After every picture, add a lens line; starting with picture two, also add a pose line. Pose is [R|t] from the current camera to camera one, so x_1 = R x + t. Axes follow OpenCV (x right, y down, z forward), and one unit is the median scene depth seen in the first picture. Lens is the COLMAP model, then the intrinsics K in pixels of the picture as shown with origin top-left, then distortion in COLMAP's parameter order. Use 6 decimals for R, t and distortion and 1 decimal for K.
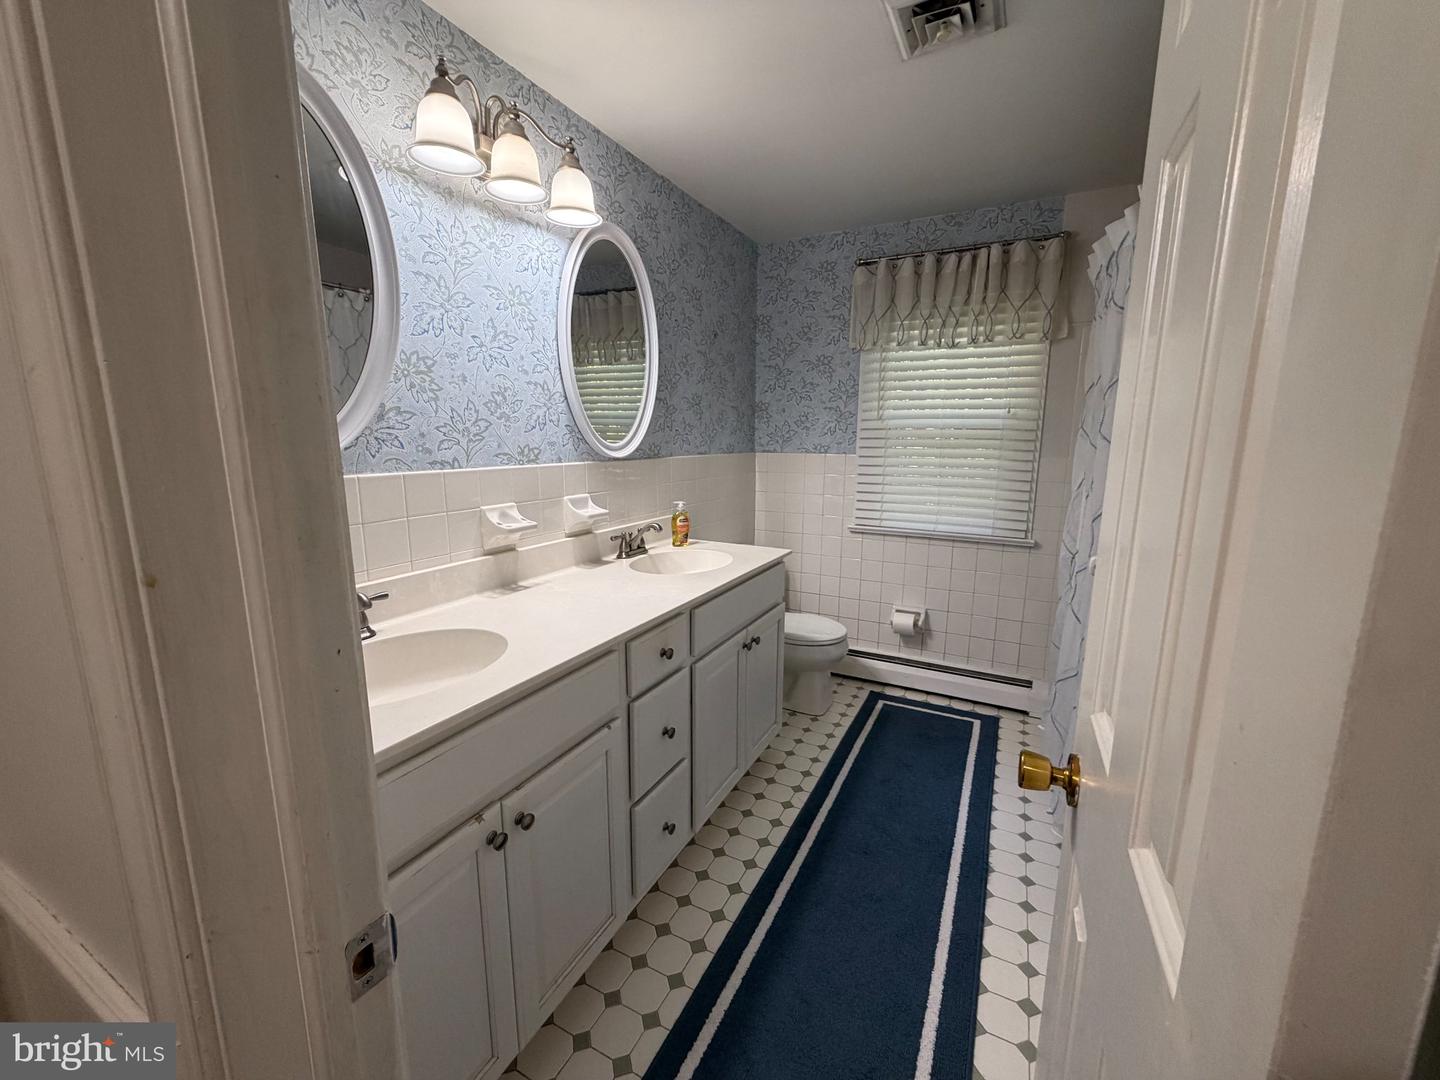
lens RADIAL K [[573.4, 0, 717.0], [0, 573.4, 538.5], [0, 0, 1]] dist [0.000419, -0.000107]
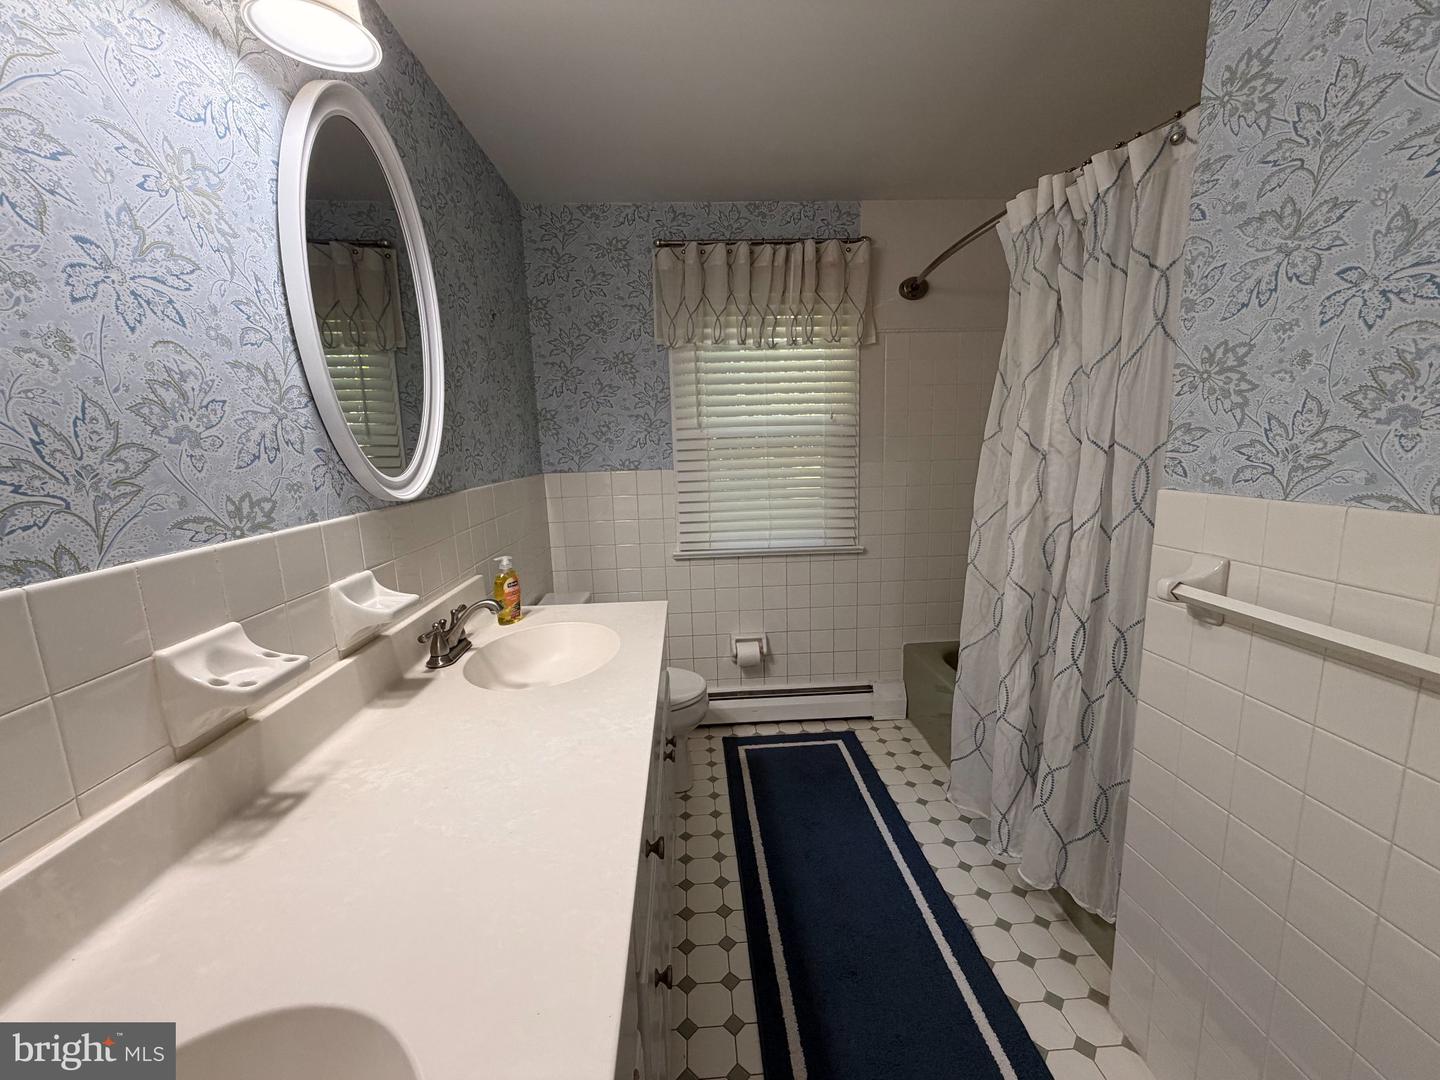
lens RADIAL K [[573.4, 0, 717.0], [0, 573.4, 538.5], [0, 0, 1]] dist [0.000419, -0.000107]
pose [[0.859463, -0.115350, 0.498014, -0.161035], [0.123467, 0.992208, 0.016738, -0.058952], [-0.496064, 0.047103, 0.867007, 0.268185]]
